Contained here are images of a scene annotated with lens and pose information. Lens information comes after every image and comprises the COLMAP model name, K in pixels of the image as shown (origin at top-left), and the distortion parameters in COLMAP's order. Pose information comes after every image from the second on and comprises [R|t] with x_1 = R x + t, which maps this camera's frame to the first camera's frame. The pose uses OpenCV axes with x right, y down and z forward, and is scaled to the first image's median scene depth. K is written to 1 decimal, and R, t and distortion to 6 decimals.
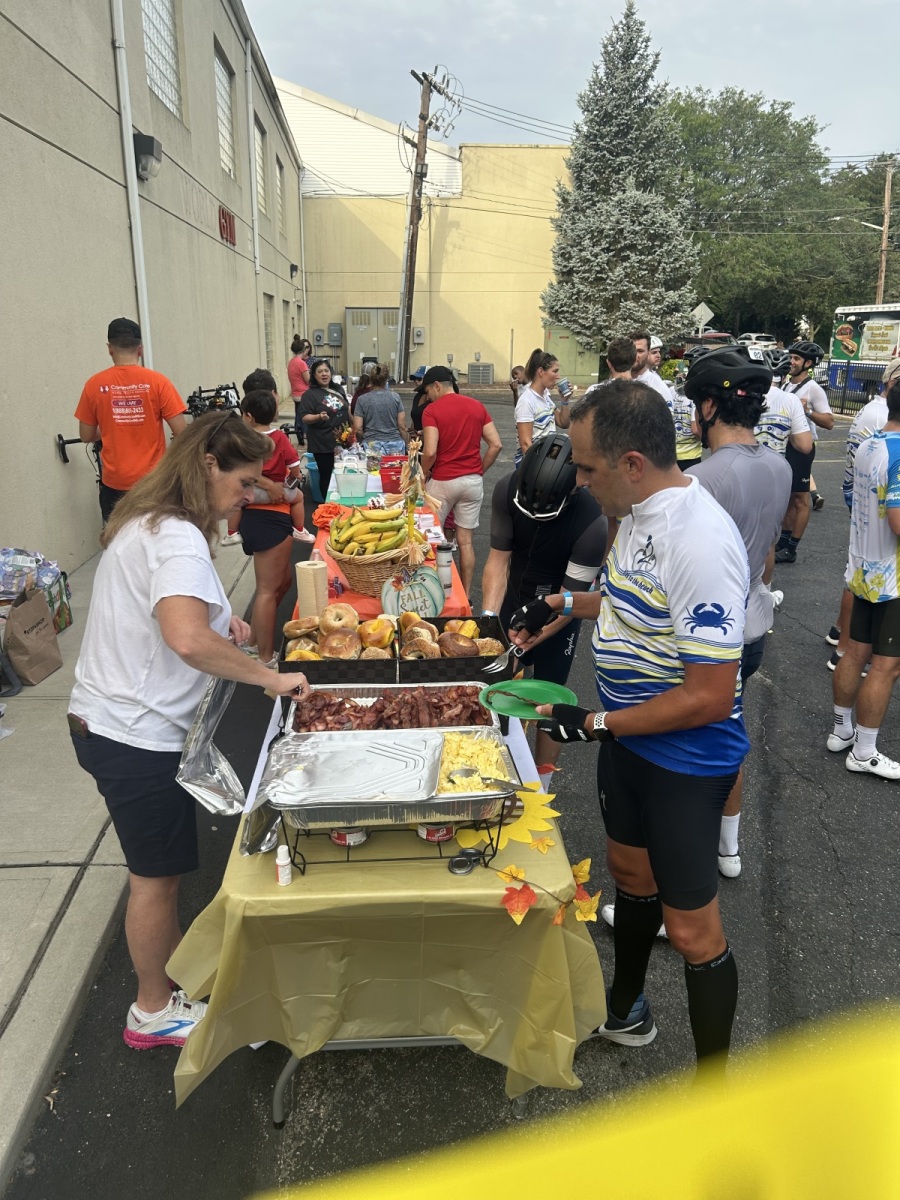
lens RADIAL K [[930.5, 0, 434.6], [0, 930.5, 605.6], [0, 0, 1]] dist [0.055894, -0.049282]
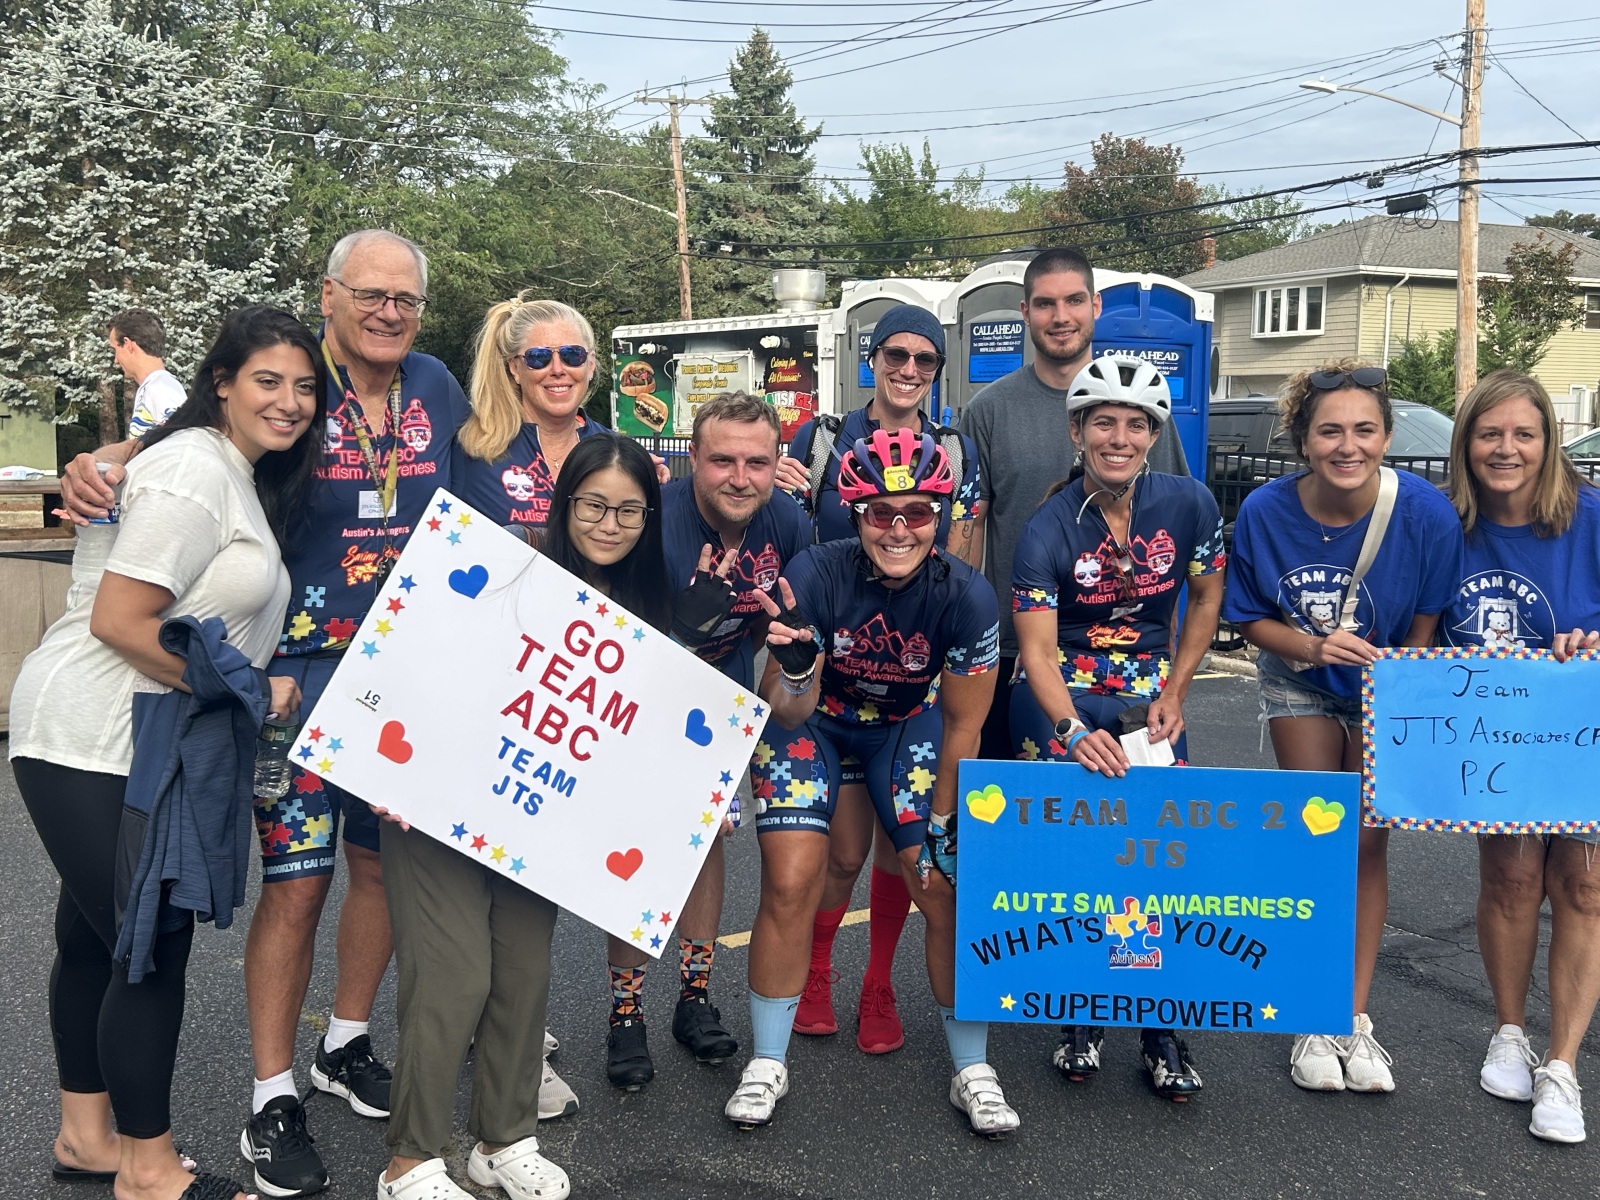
lens RADIAL K [[1665.4, 0, 800.0], [0, 1665.4, 600.0], [0, 0, 1]] dist [0.030873, 0.016417]
pose [[0.879492, -0.044576, 0.473821, 0.118712], [0.126164, 0.981820, -0.141815, -0.062925], [-0.458886, 0.184504, 0.869127, 0.283112]]
